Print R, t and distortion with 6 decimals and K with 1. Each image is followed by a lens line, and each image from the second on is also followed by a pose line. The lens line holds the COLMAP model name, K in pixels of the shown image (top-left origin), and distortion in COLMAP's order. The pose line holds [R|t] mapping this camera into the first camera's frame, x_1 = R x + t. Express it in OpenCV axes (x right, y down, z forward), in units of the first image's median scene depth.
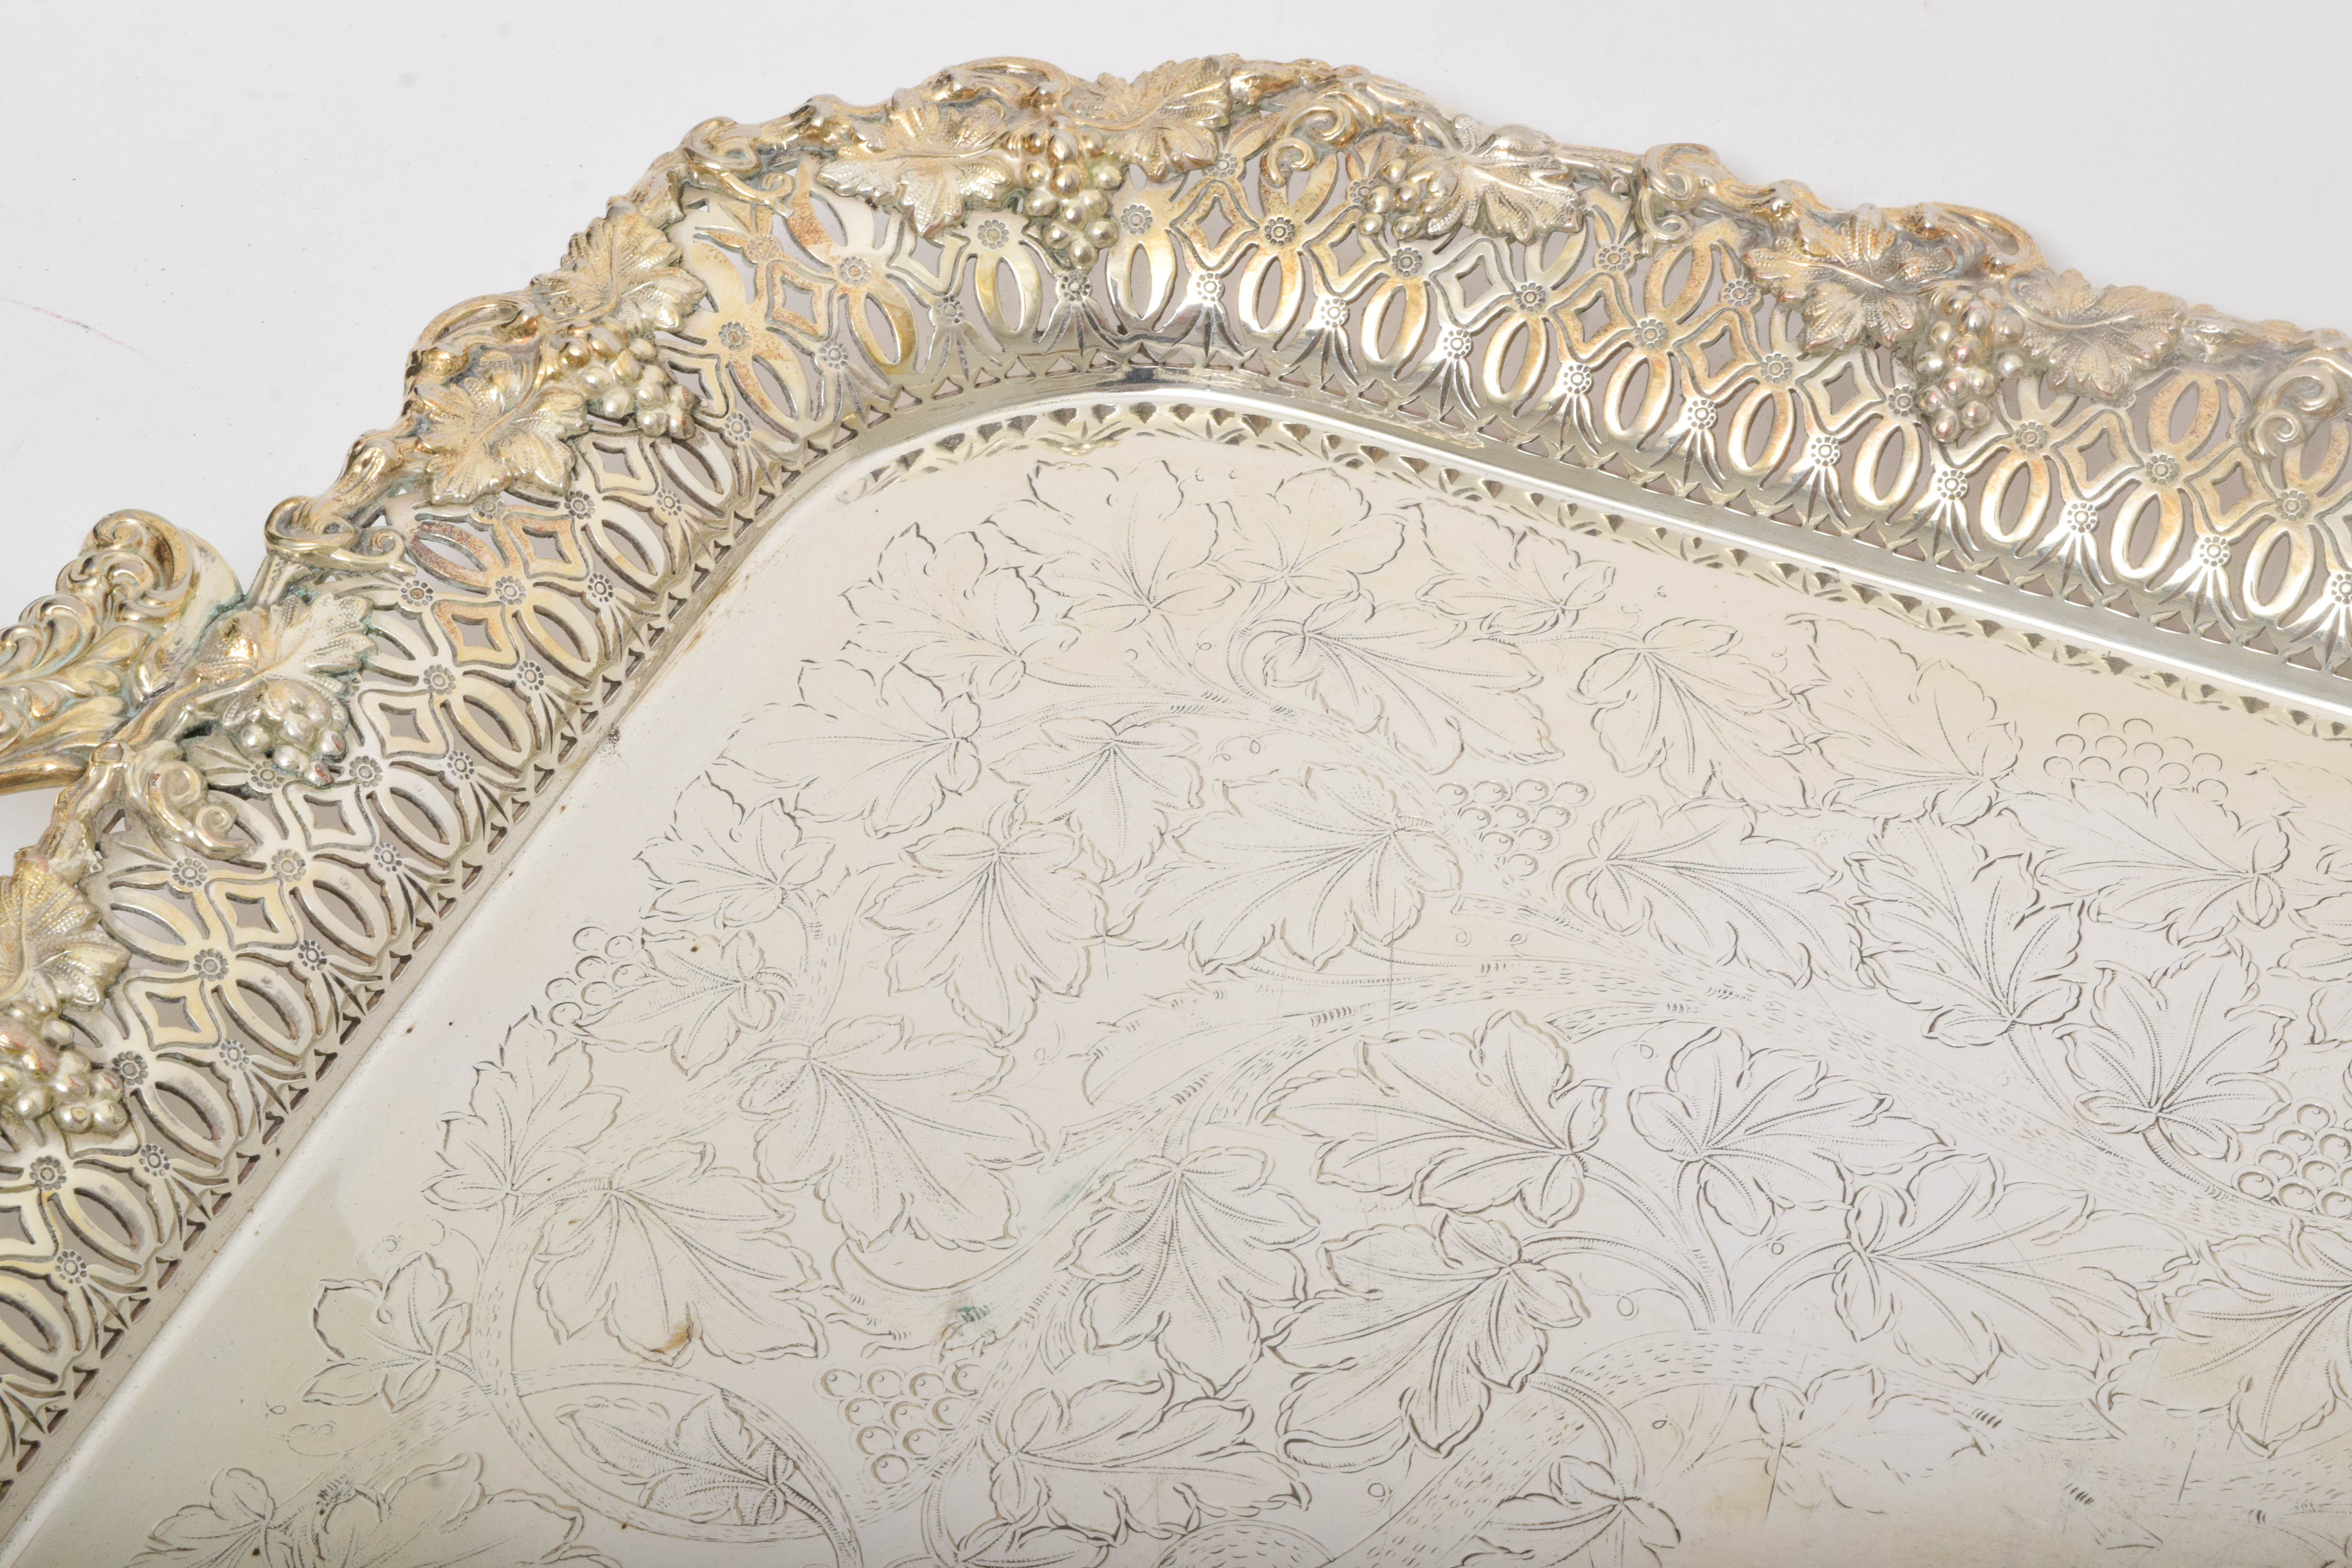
lens RADIAL K [[5340.4, 0, 1180.3], [0, 5340.4, 752.6], [0, 0, 1]] dist [-0.044606, -0.062920]
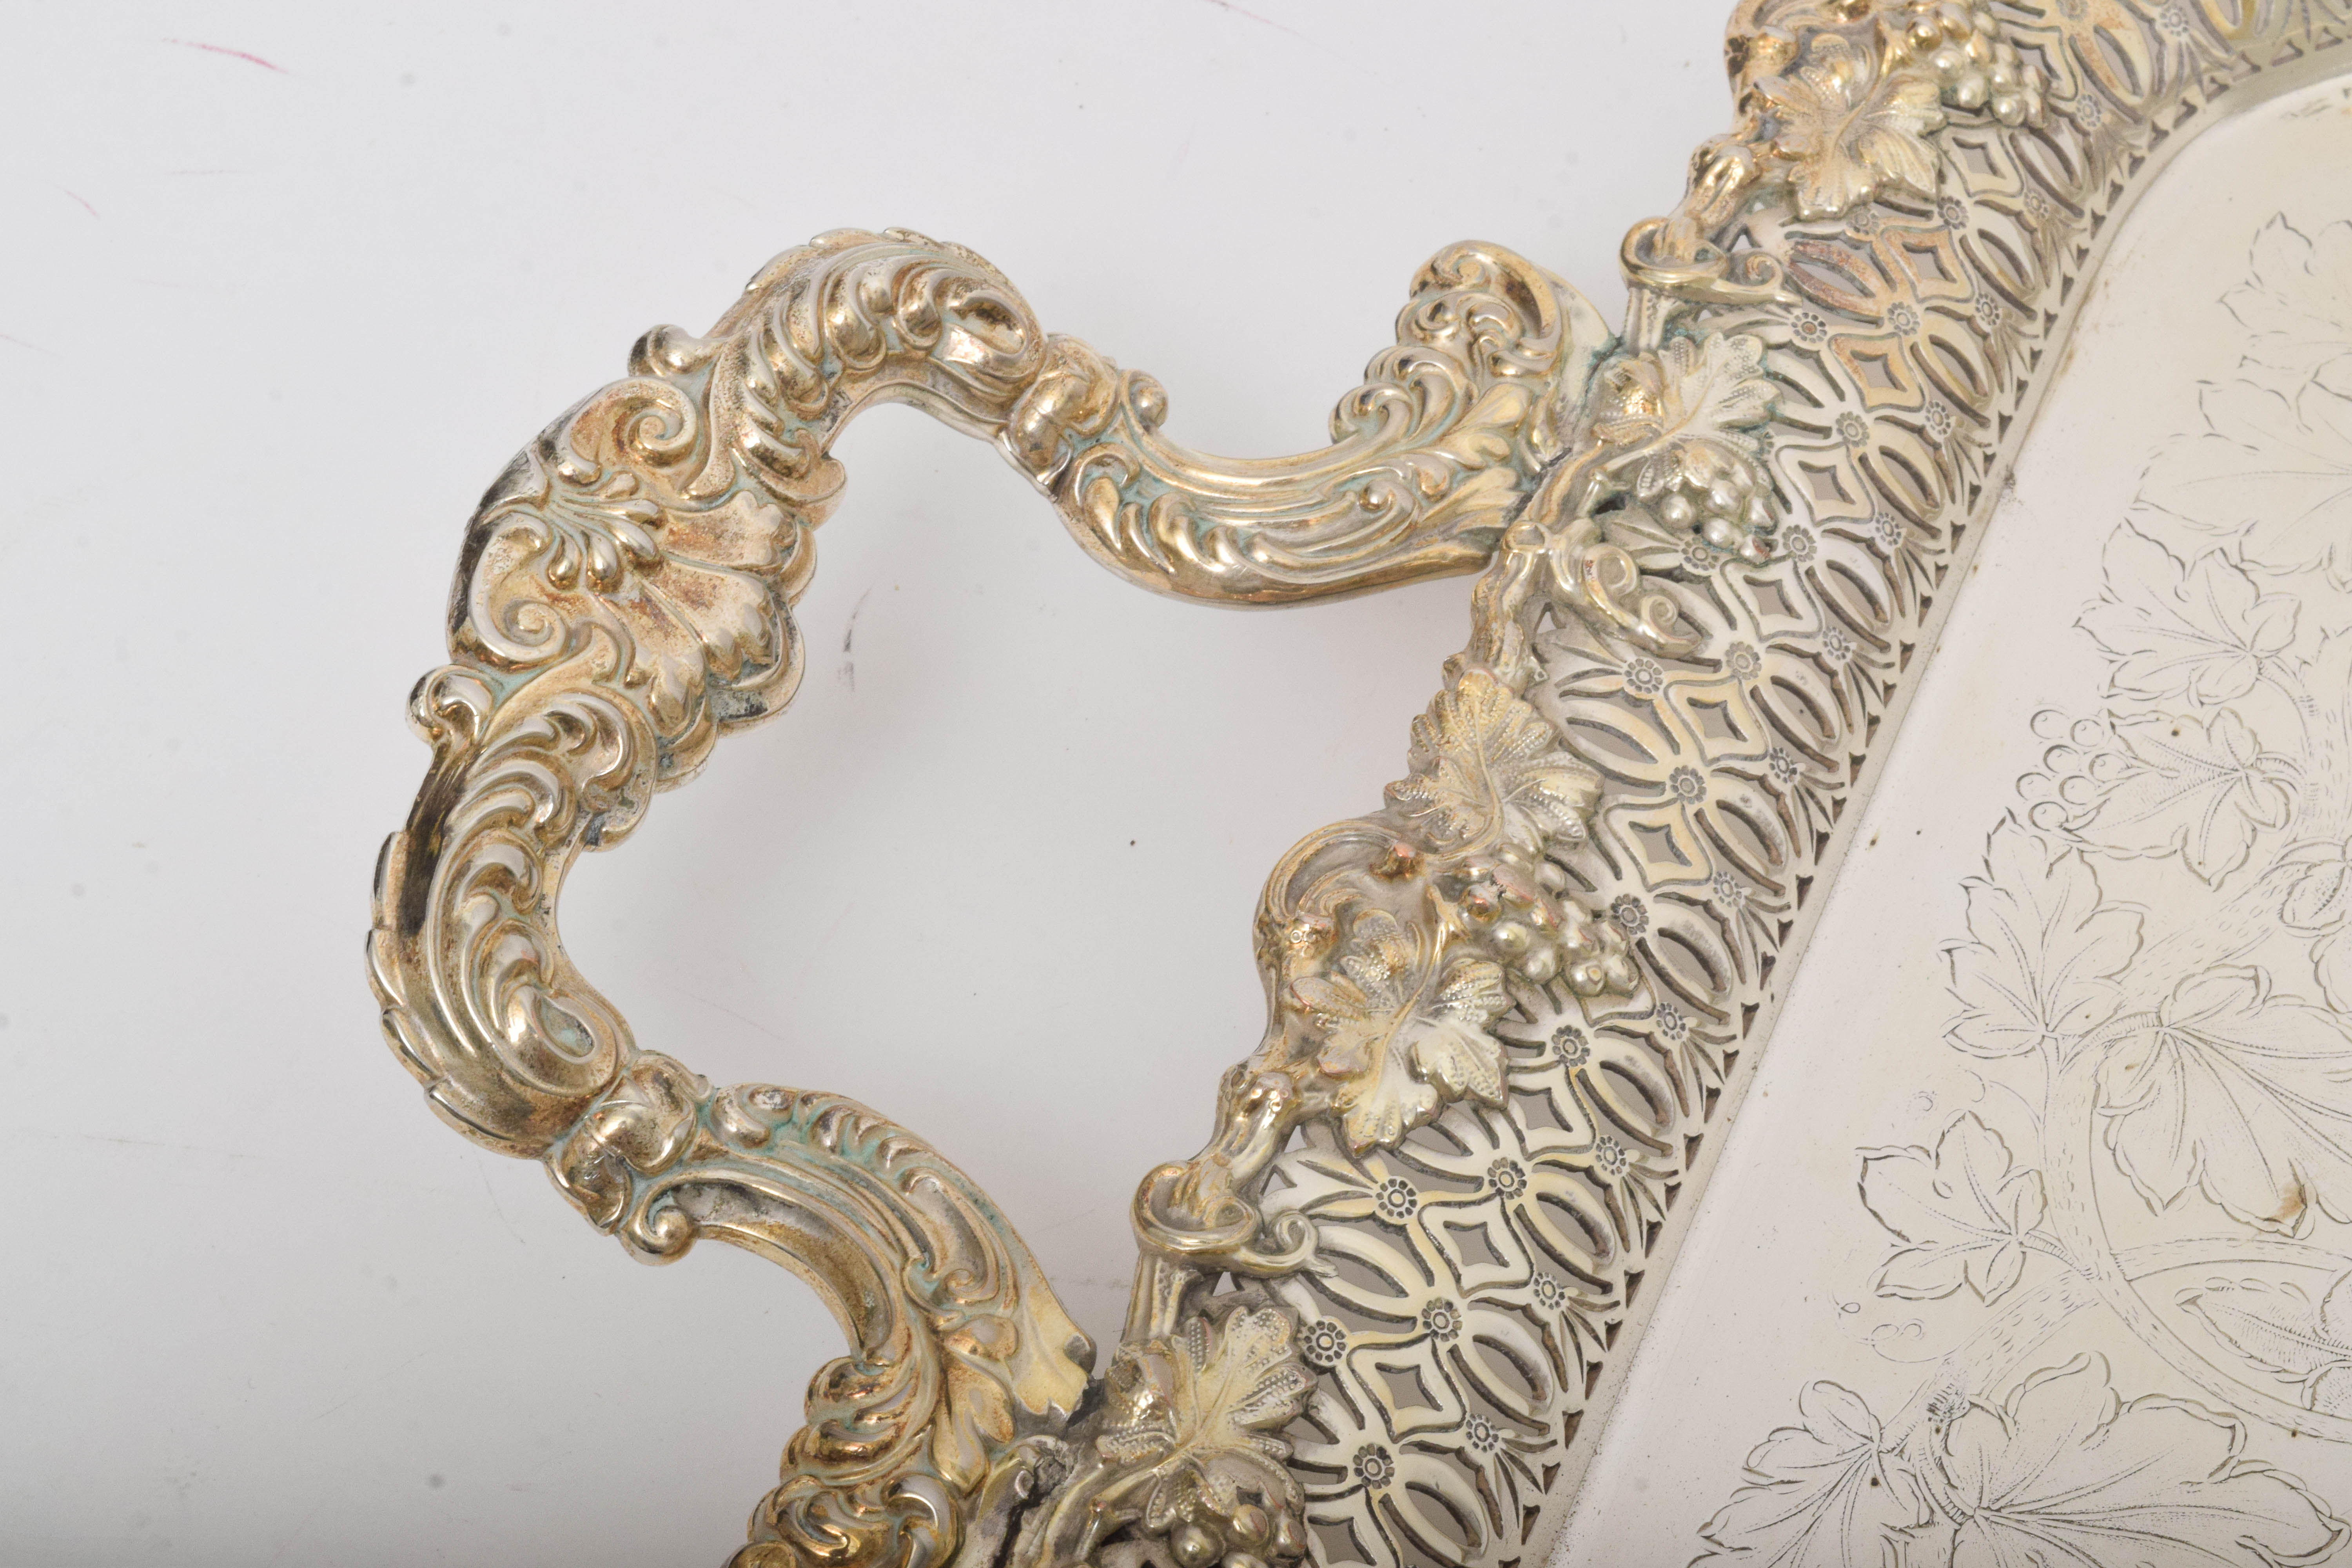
lens RADIAL K [[5340.4, 0, 1180.3], [0, 5340.4, 752.6], [0, 0, 1]] dist [-0.044606, -0.062920]
pose [[0.999223, -0.036045, 0.015958, -0.261139], [0.034300, 0.994526, 0.098702, -0.050197], [-0.019429, -0.098078, 0.994989, 0.135550]]
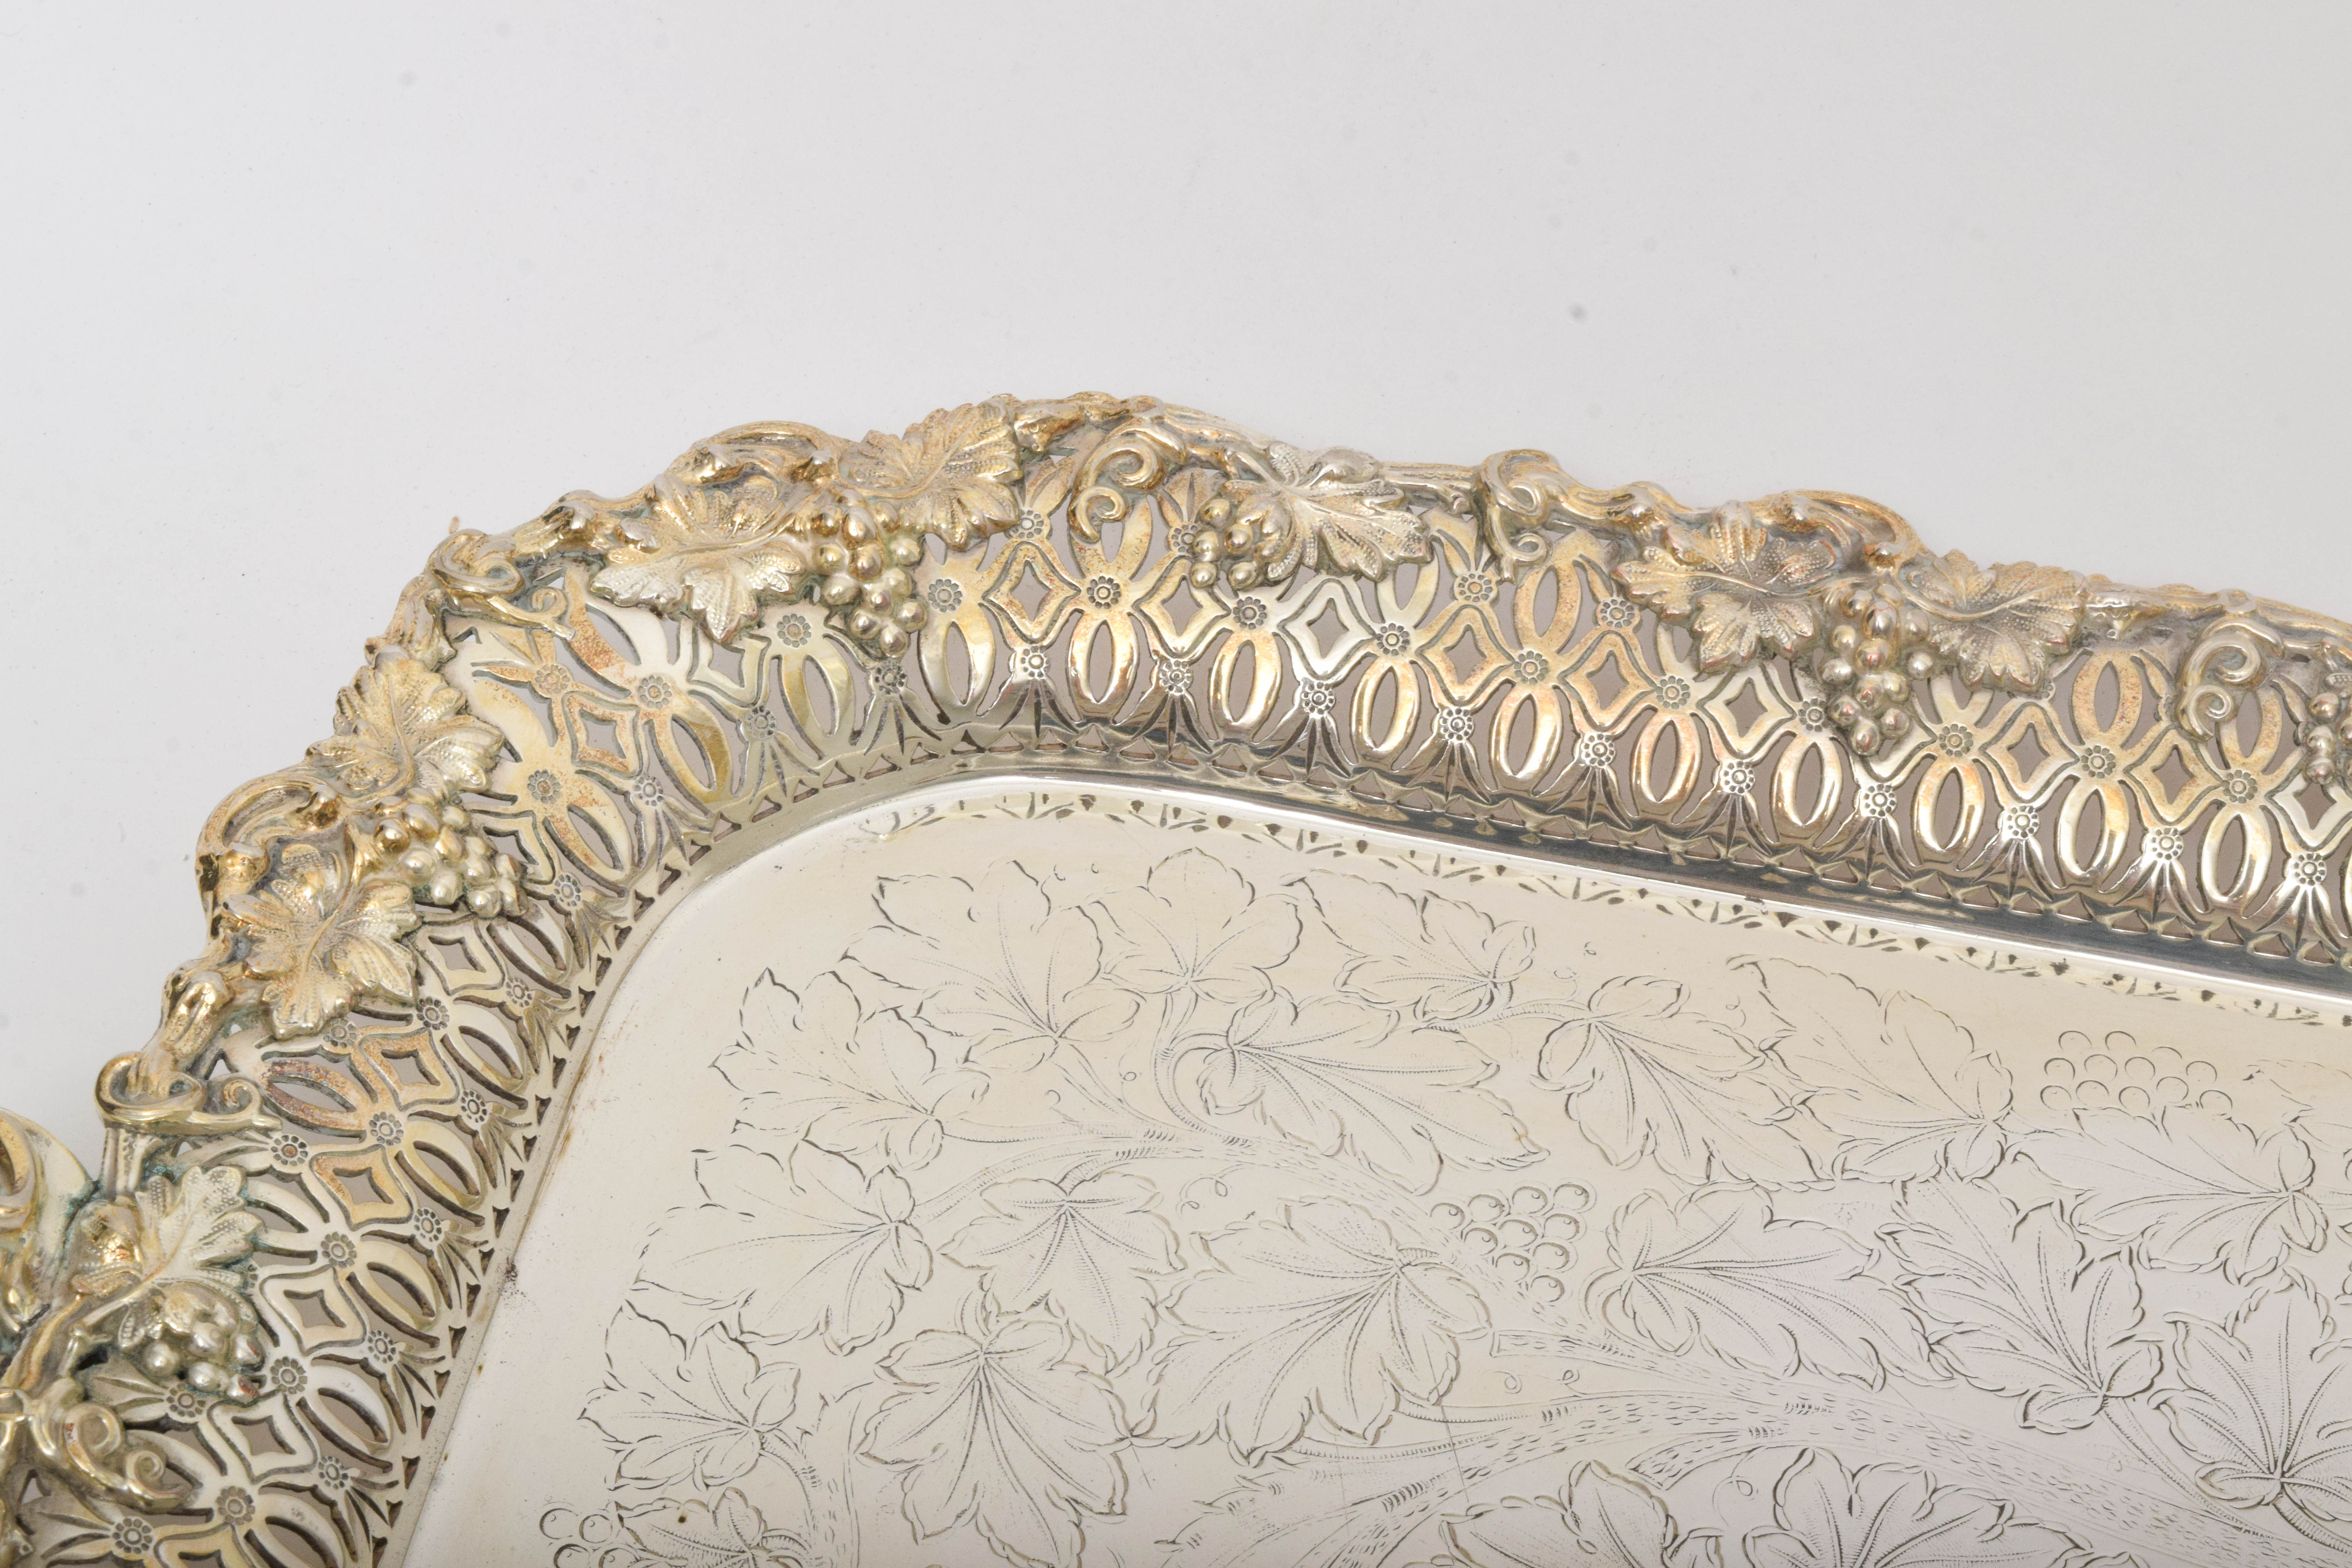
lens RADIAL K [[5340.4, 0, 1180.3], [0, 5340.4, 752.6], [0, 0, 1]] dist [-0.044606, -0.062920]
pose [[0.966667, -0.116718, 0.227884, -0.193300], [0.112453, 0.993153, 0.031659, -0.105551], [-0.230019, -0.004977, 0.973174, 0.120178]]
